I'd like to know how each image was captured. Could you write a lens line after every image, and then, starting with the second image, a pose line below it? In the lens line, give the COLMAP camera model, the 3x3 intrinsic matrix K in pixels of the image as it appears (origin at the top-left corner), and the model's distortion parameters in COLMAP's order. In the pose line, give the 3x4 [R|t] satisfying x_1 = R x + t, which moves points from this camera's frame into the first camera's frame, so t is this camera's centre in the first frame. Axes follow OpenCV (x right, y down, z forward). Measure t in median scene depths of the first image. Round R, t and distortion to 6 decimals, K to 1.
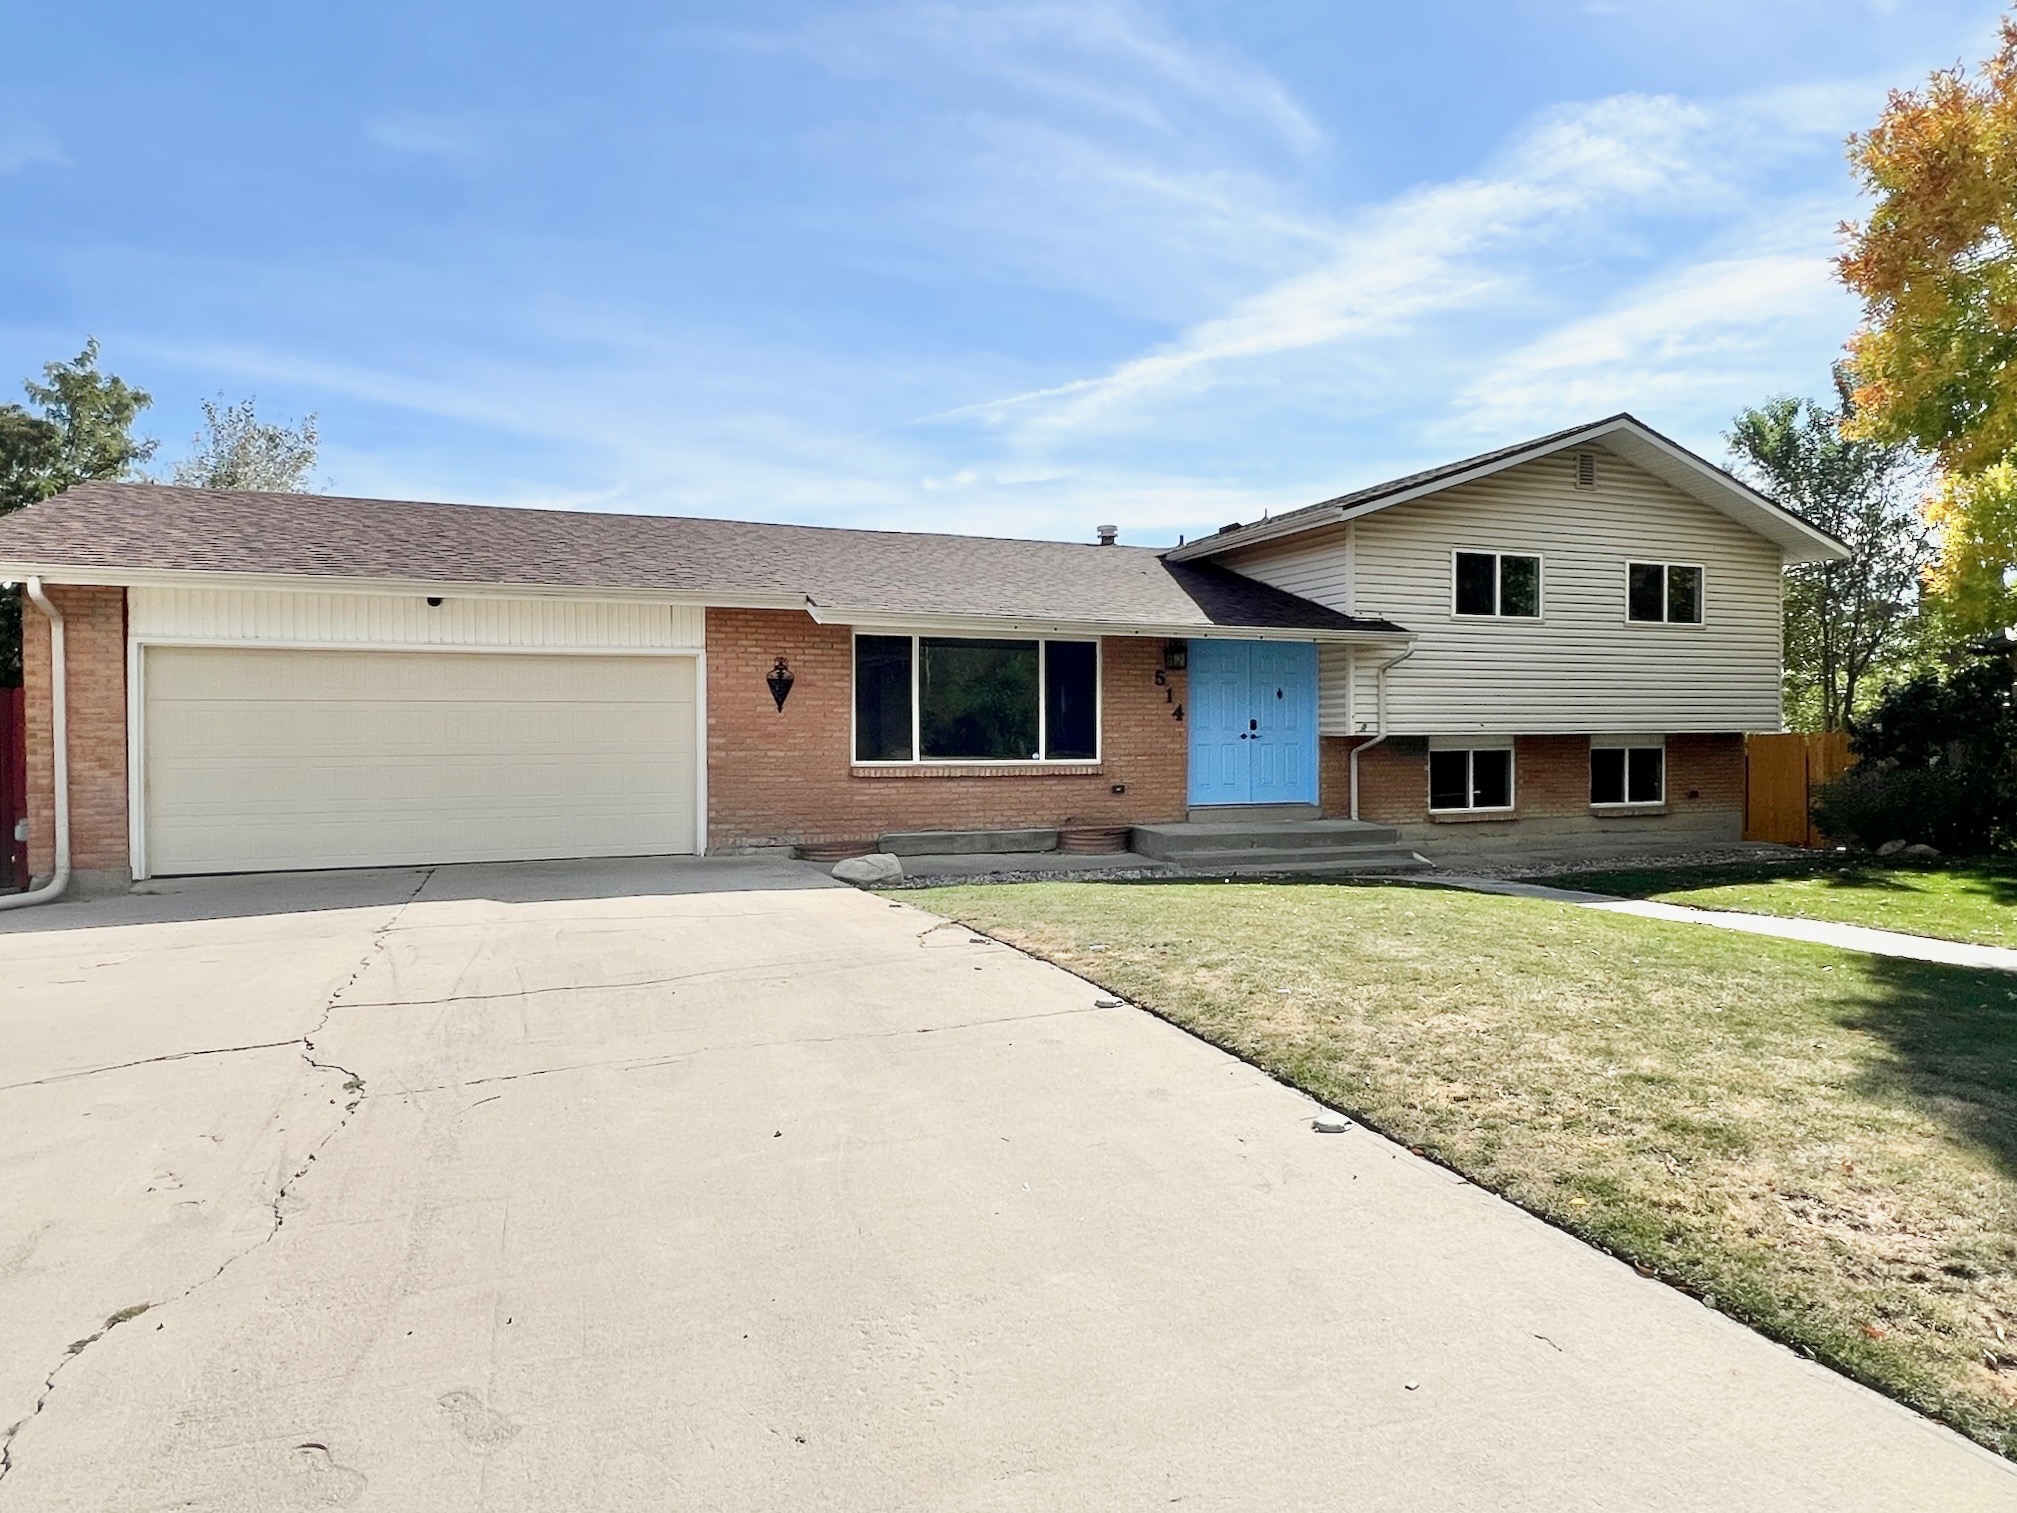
lens RADIAL K [[1170.1, 0, 1008.5], [0, 1170.1, 756.5], [0, 0, 1]] dist [-0.001756, 0.000005]
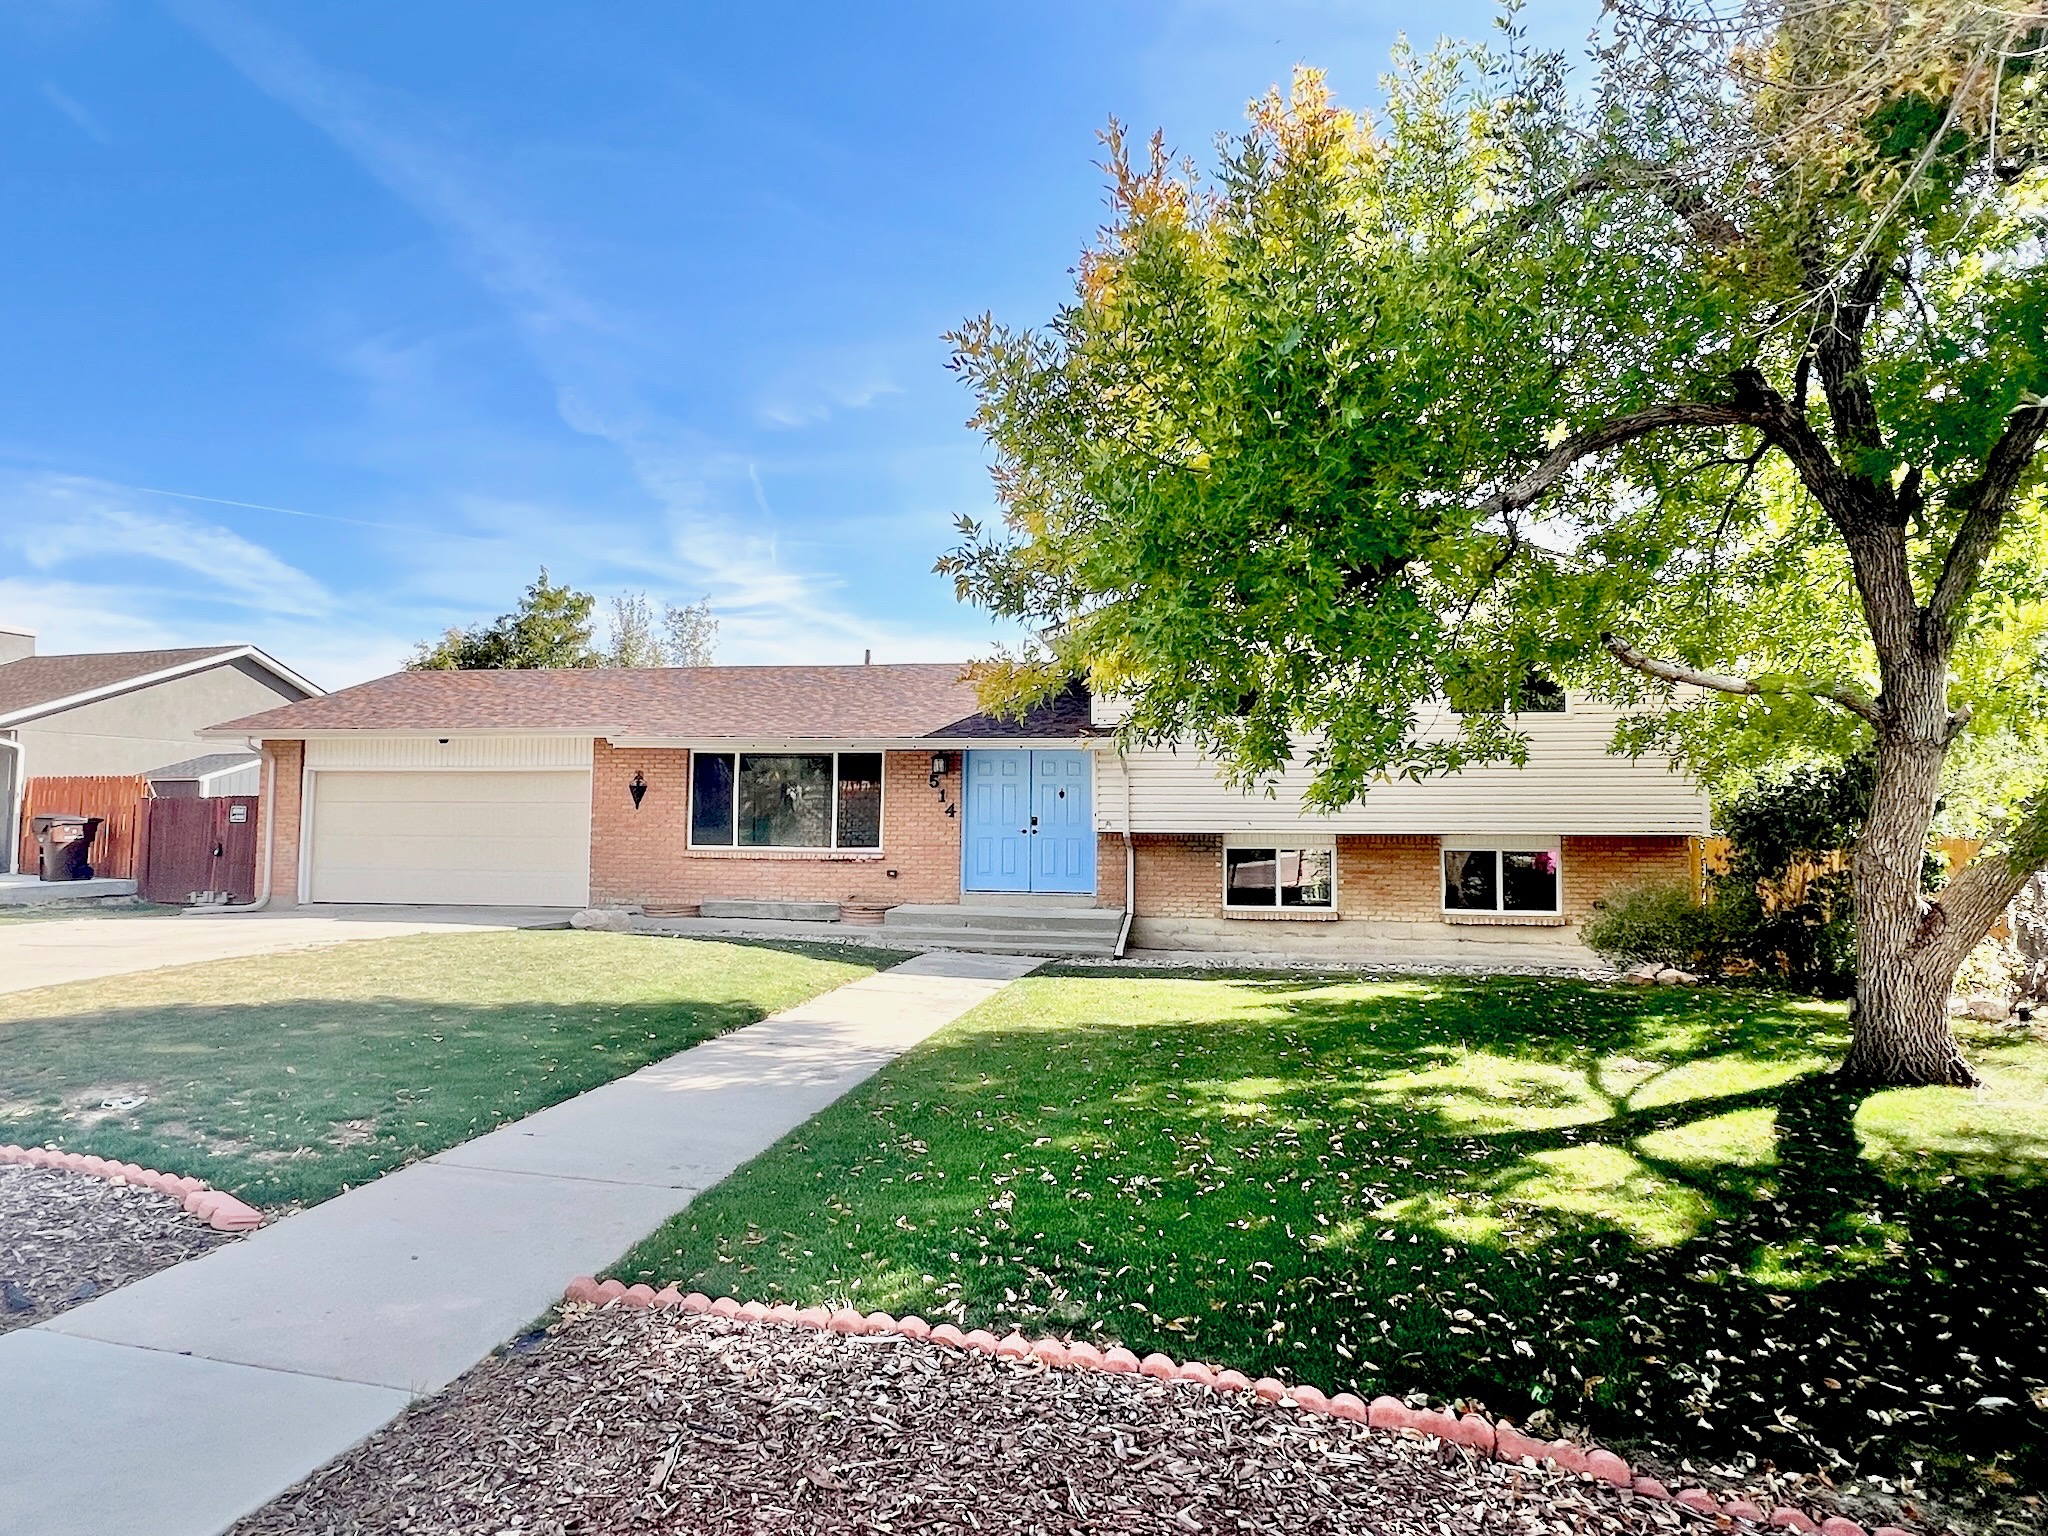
lens RADIAL K [[1188.1, 0, 1024.0], [0, 1188.1, 768.0], [0, 0, 1]] dist [-0.001756, 0.000005]
pose [[0.852385, -0.015860, -0.522675, 0.864407], [-0.021022, 0.997693, -0.064557, -0.004509], [0.522492, 0.066015, 0.850085, 0.018760]]
